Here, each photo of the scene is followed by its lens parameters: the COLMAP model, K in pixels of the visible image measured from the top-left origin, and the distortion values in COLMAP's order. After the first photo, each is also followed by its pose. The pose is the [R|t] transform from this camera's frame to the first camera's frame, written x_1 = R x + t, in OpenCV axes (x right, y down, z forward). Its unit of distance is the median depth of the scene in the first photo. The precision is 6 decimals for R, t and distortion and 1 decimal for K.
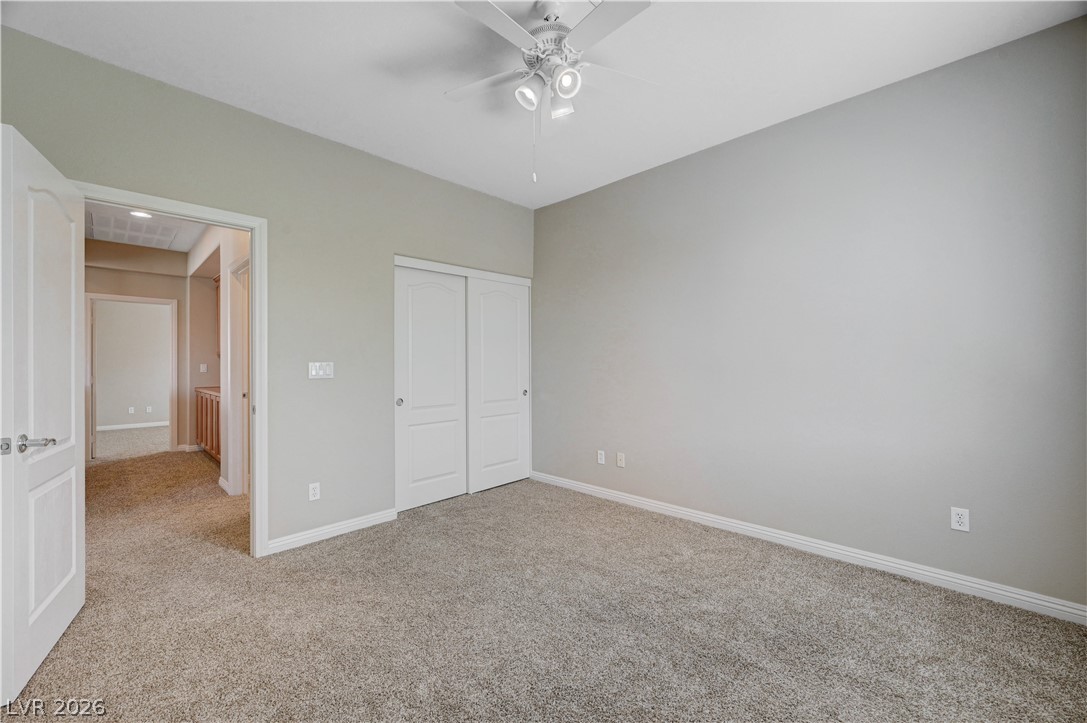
lens RADIAL K [[429.4, 0, 544.2], [0, 429.4, 362.6], [0, 0, 1]] dist [0.001461, -0.000077]
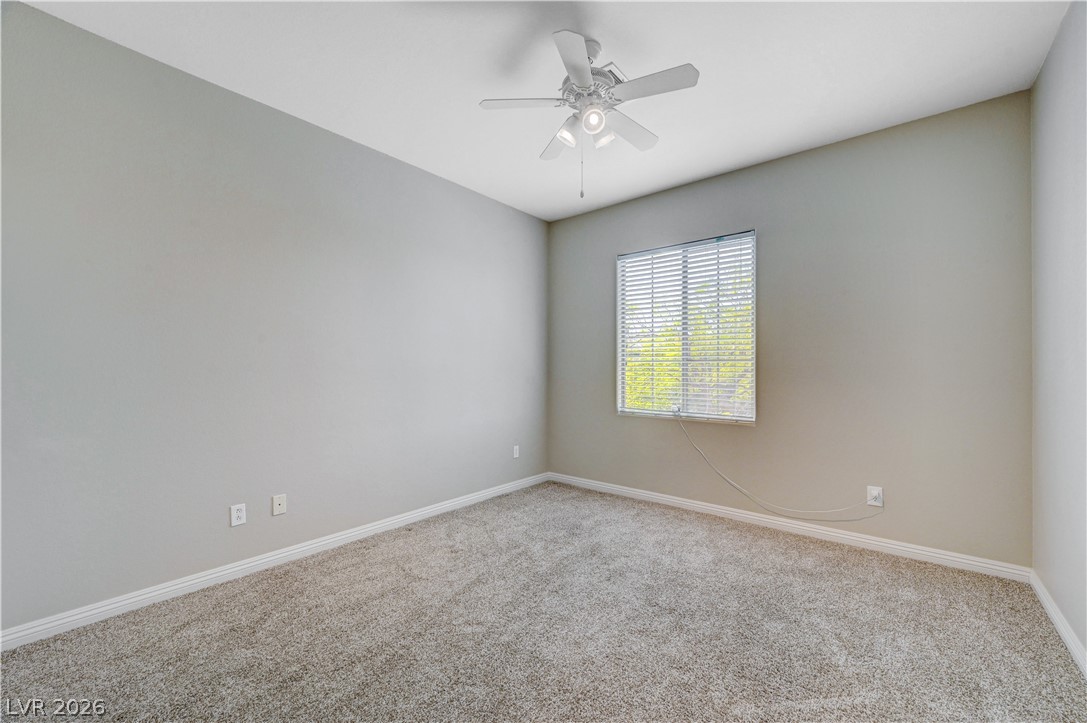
lens RADIAL K [[429.4, 0, 547.6], [0, 429.4, 364.7], [0, 0, 1]] dist [0.001461, -0.000077]
pose [[-0.075060, 0.011598, 0.997112, -0.939952], [-0.004719, 0.999917, -0.011985, 0.001412], [-0.997168, -0.005605, -0.074999, 1.007015]]
